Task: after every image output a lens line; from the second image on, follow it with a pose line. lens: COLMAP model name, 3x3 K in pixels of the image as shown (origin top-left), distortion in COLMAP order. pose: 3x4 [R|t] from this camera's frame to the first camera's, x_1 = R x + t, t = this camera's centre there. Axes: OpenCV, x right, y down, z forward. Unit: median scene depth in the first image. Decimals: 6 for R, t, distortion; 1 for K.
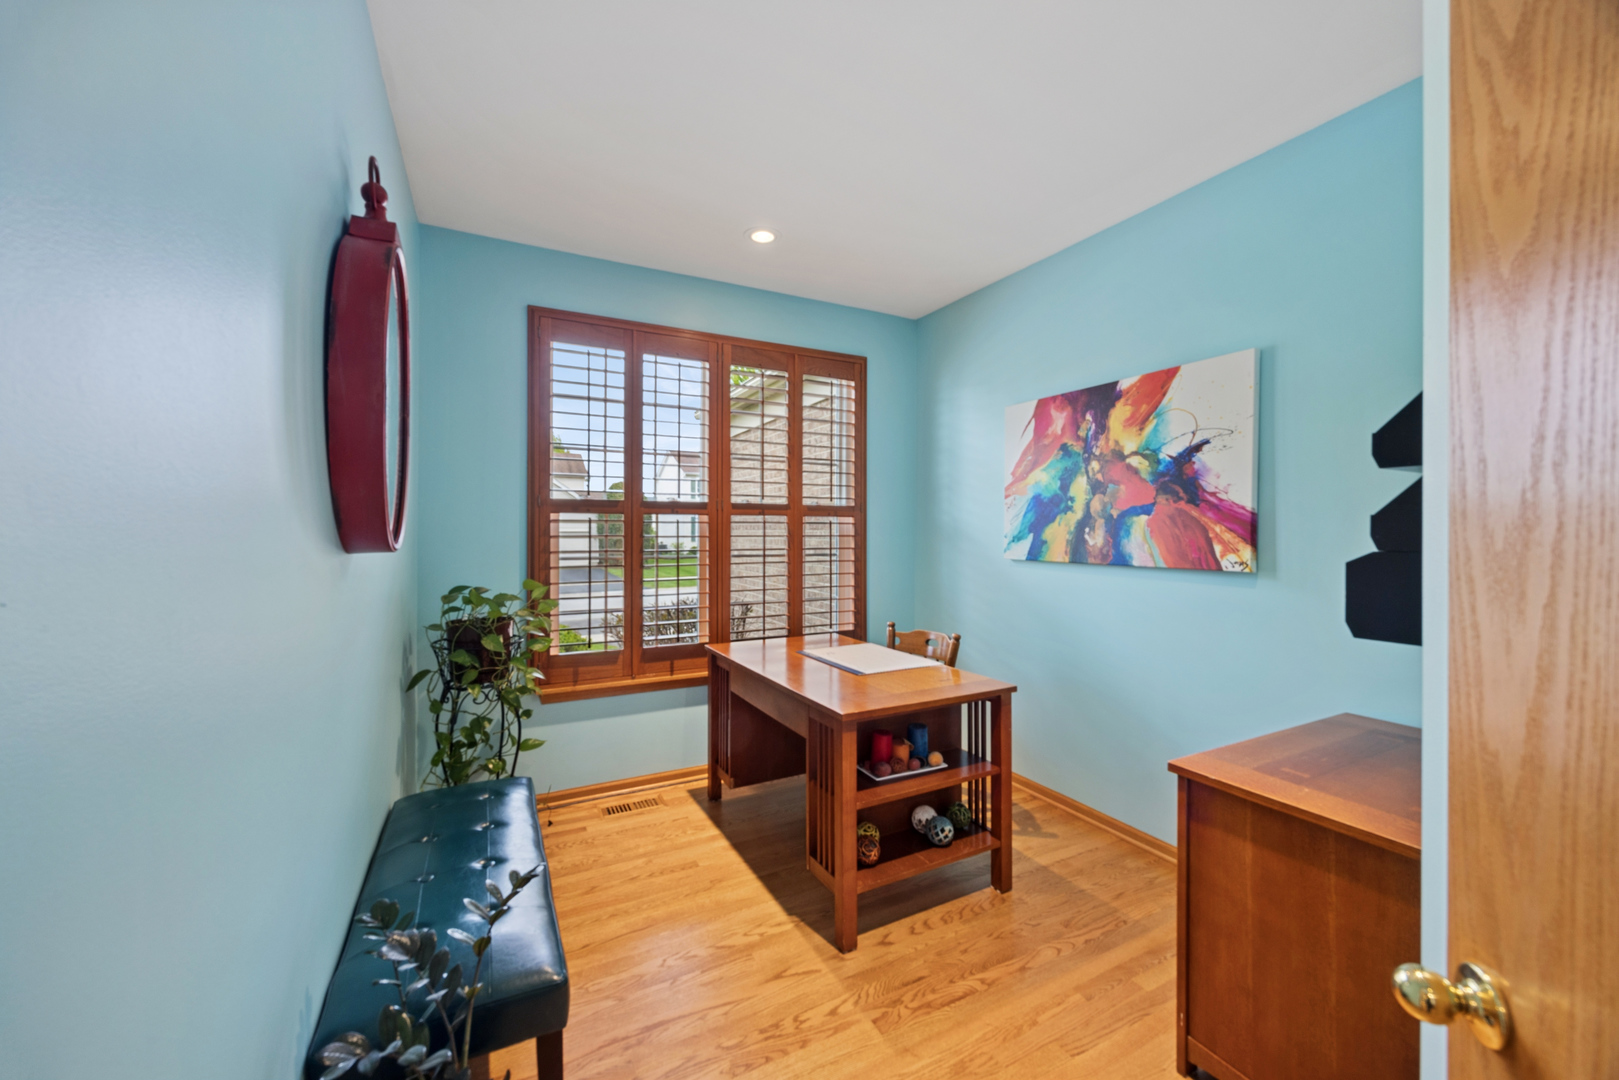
lens RADIAL K [[629.0, 0, 807.7], [0, 629.0, 537.2], [0, 0, 1]] dist [0.002079, -0.000648]
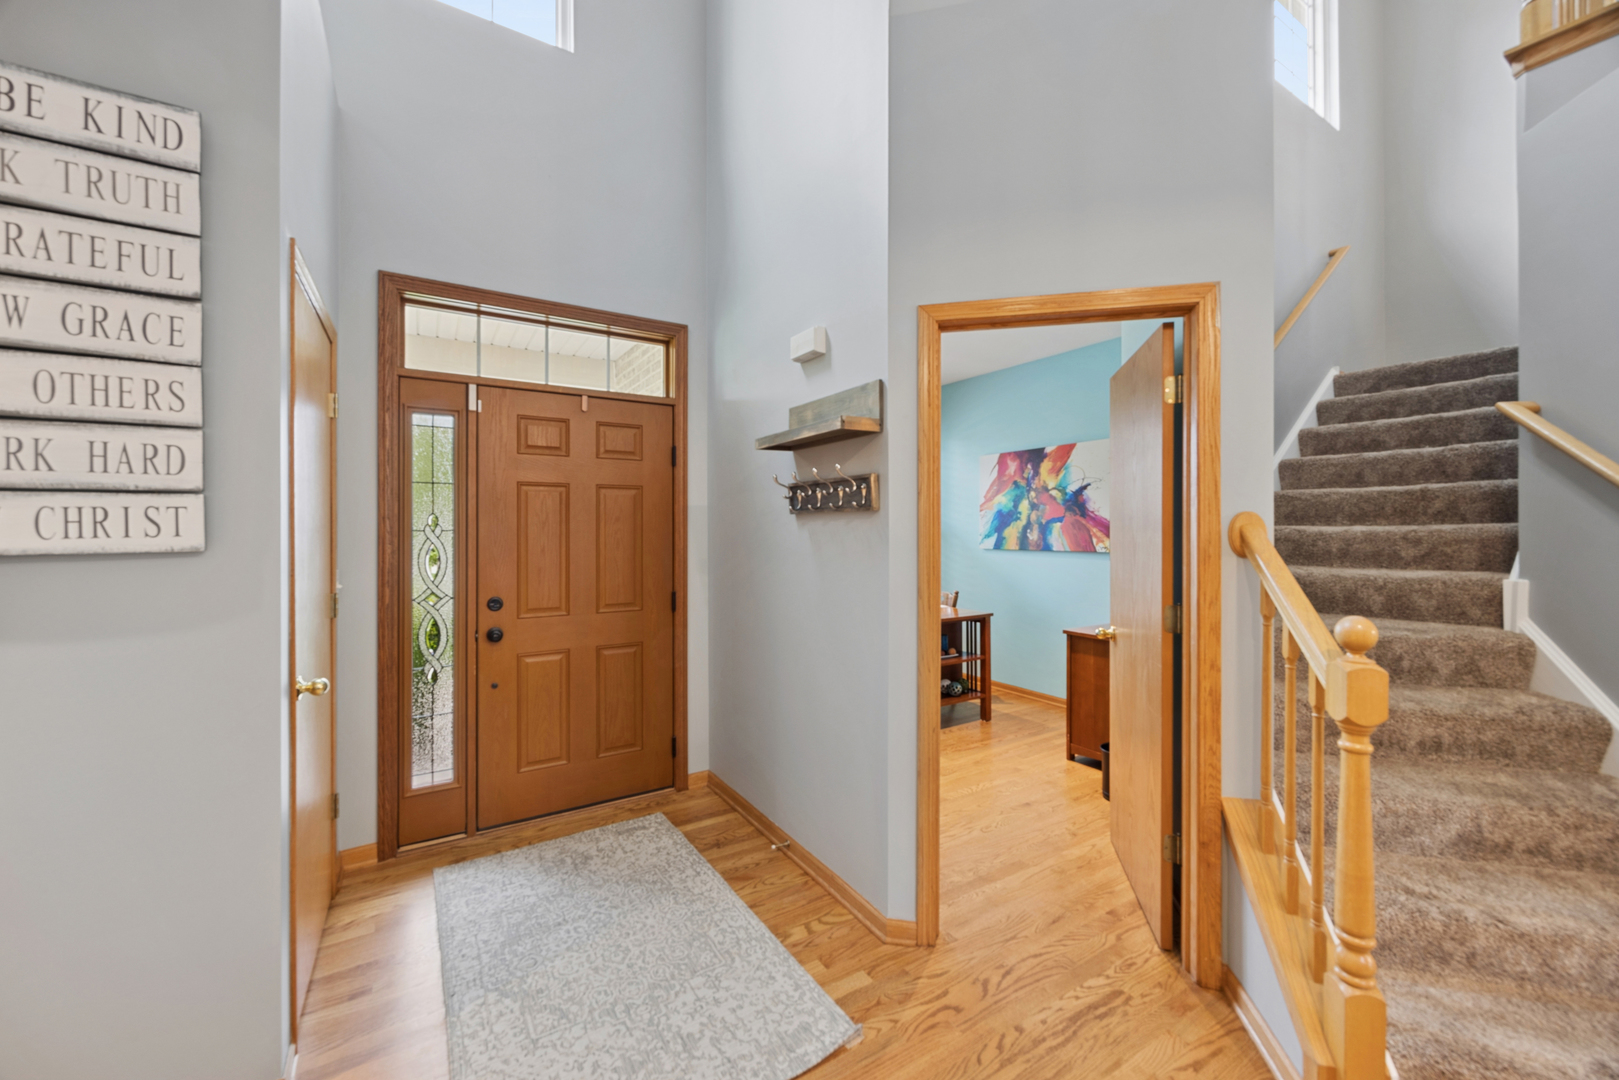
lens RADIAL K [[629.0, 0, 811.0], [0, 629.0, 535.1], [0, 0, 1]] dist [0.002079, -0.000648]
pose [[0.996239, -0.001205, 0.086636, -0.332762], [0.001770, 0.999978, -0.006444, 0.011250], [-0.086626, 0.006573, 0.996219, -0.740744]]
